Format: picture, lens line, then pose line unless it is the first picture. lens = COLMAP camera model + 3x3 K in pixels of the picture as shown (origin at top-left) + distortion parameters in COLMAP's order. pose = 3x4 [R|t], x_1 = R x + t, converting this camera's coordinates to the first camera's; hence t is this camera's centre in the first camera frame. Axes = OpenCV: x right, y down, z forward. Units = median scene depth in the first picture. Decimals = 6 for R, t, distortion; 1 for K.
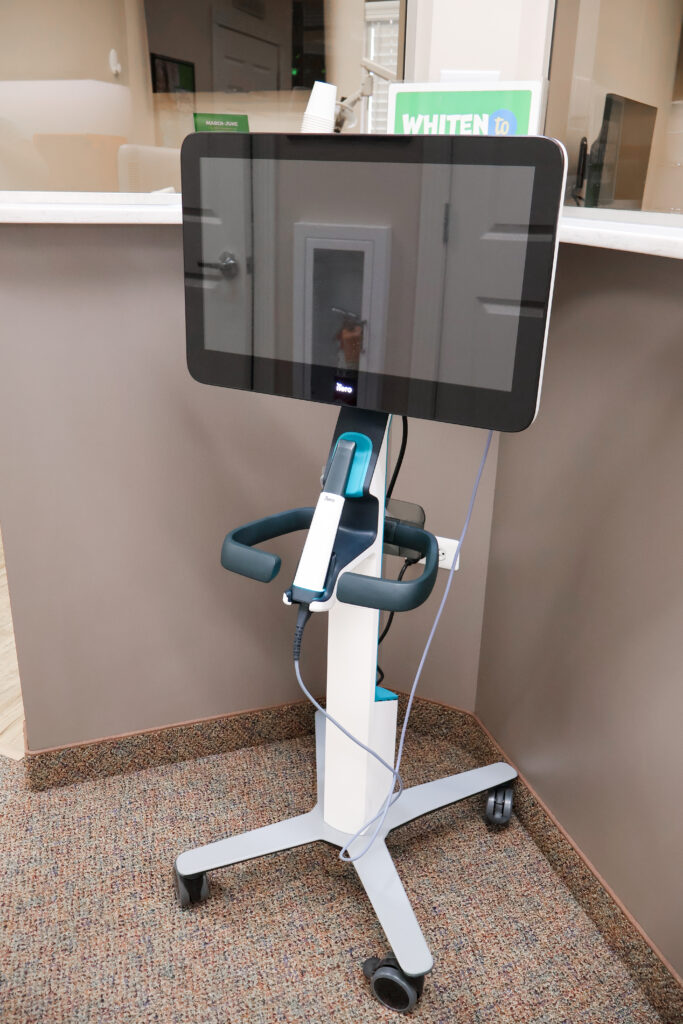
lens RADIAL K [[829.7, 0, 341.5], [0, 829.7, 512.0], [0, 0, 1]] dist [-0.014678, 0.016859]
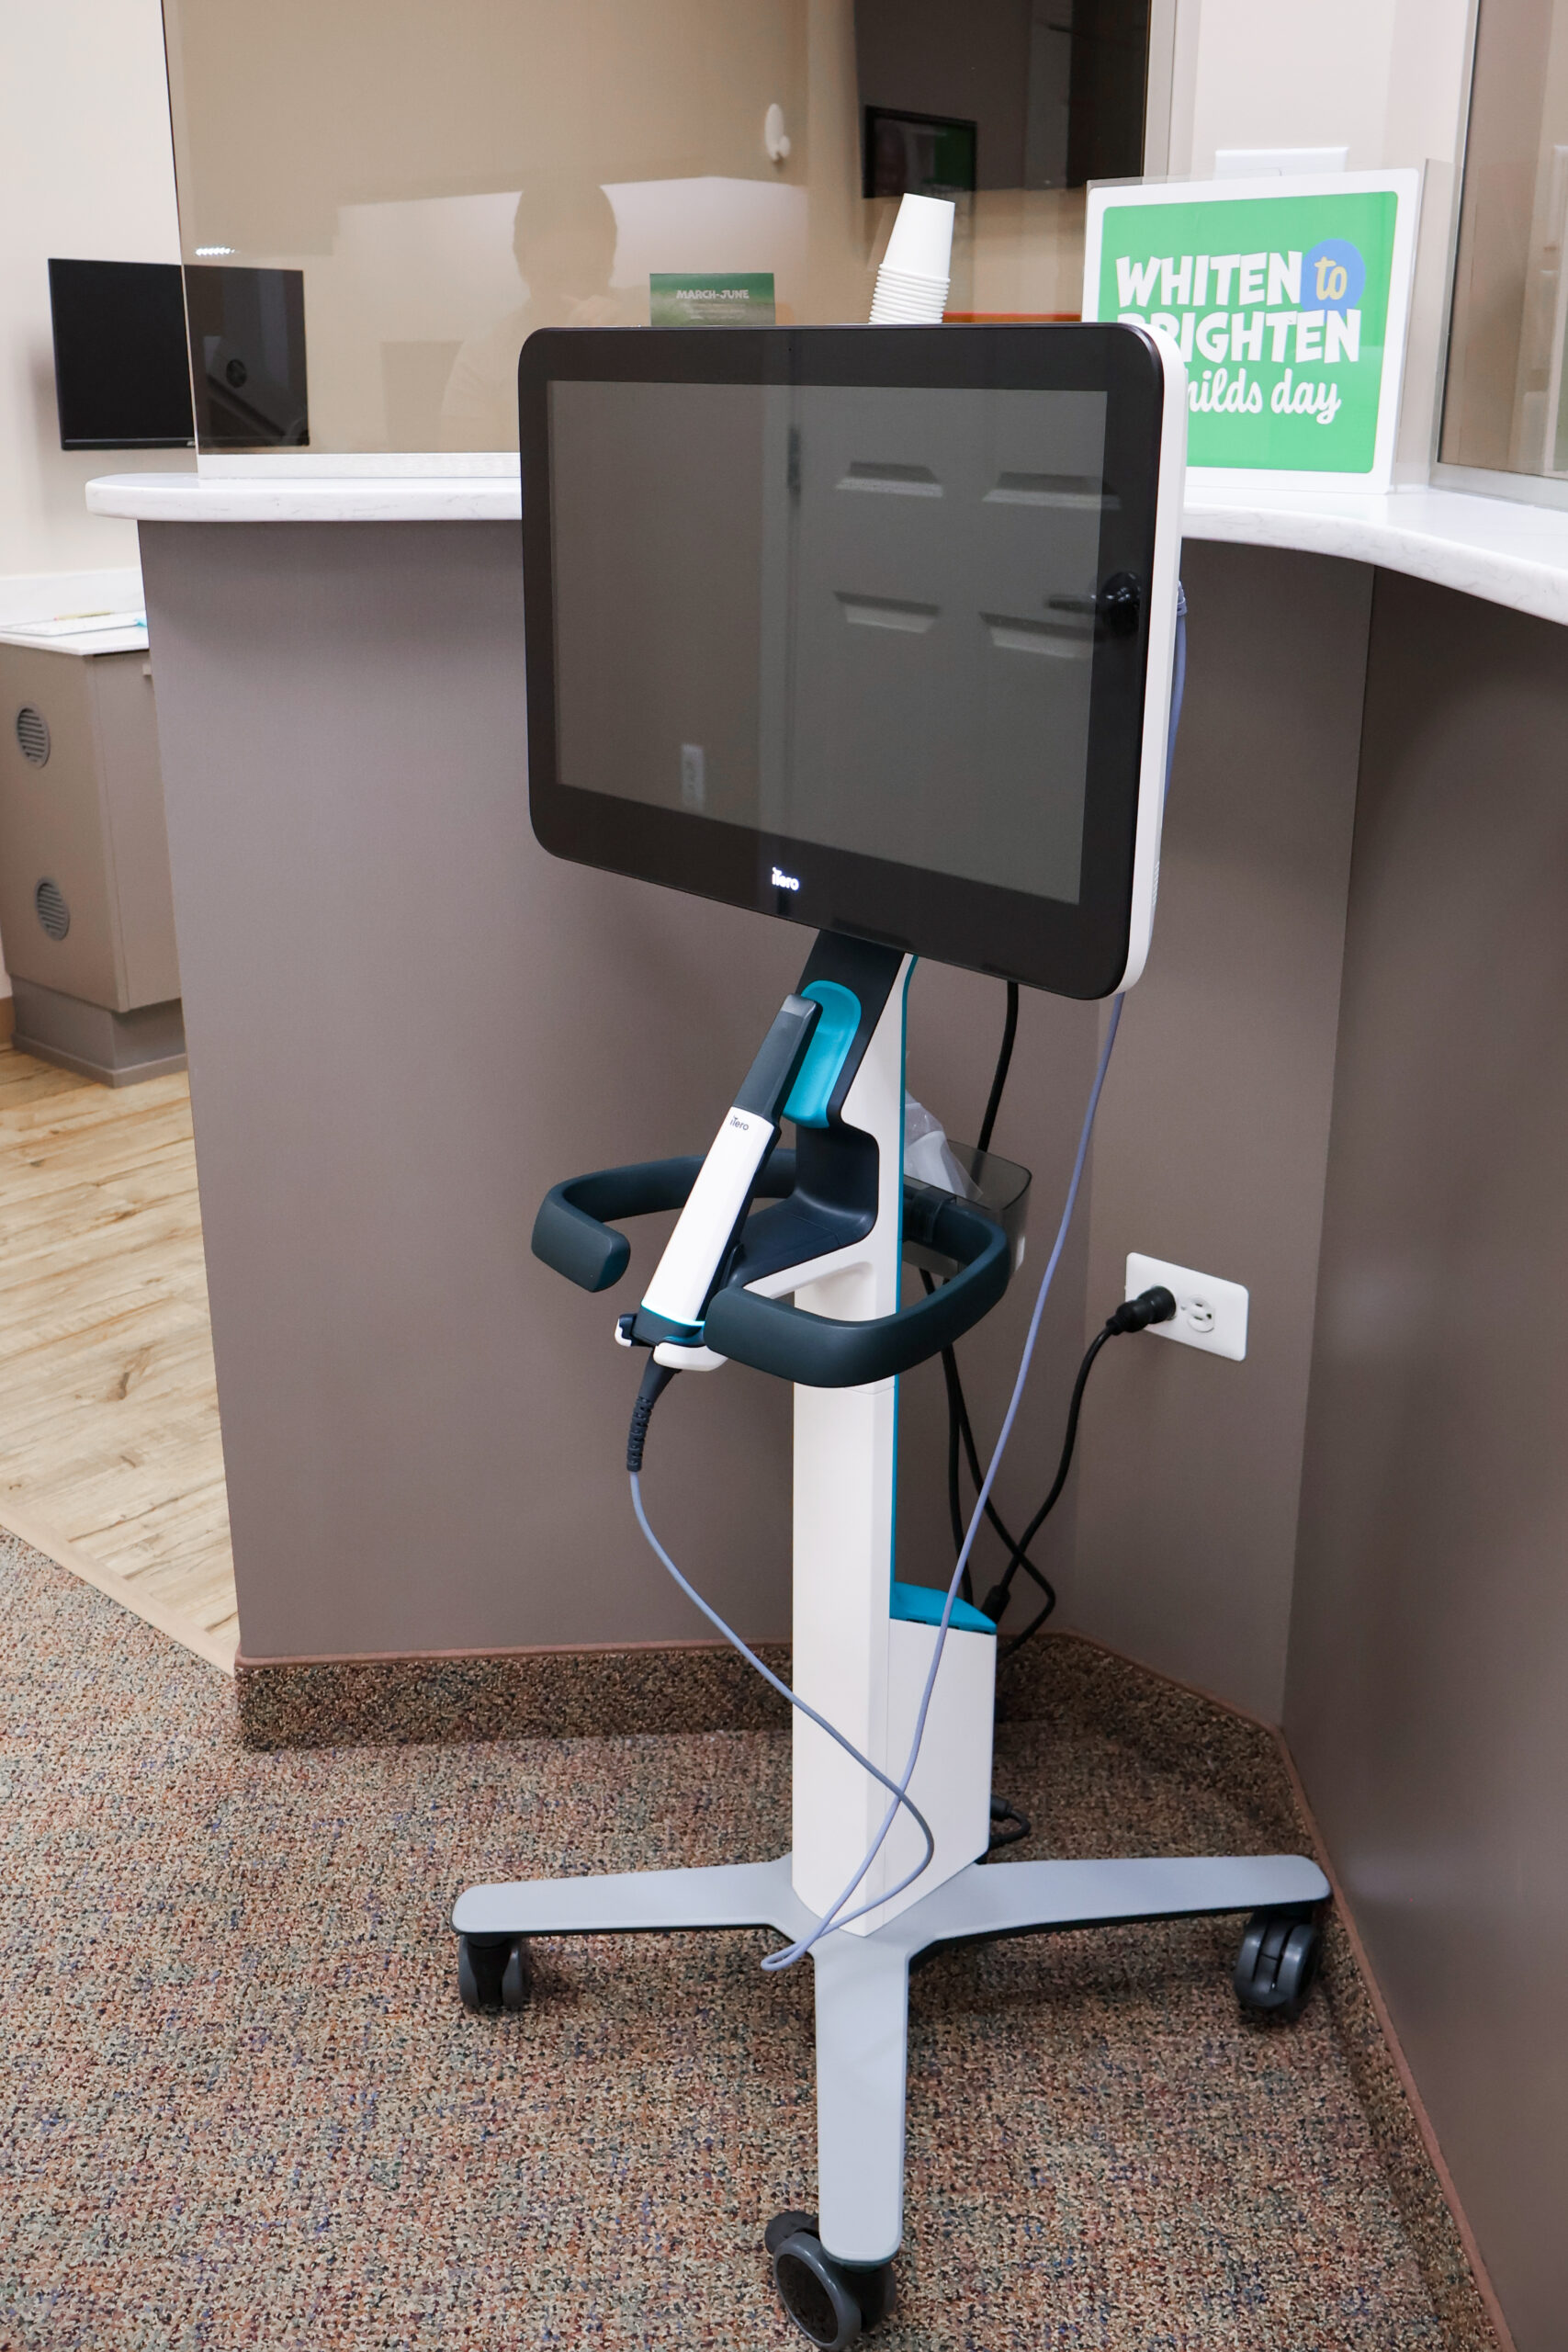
lens RADIAL K [[2135.1, 0, 785.0], [0, 2135.1, 1094.1], [0, 0, 1]] dist [0.006803, 0.000023]
pose [[0.956535, 0.068696, -0.283409, 0.264239], [-0.086287, 0.995013, -0.050043, 0.018851], [0.278558, 0.072322, 0.957692, -0.075320]]
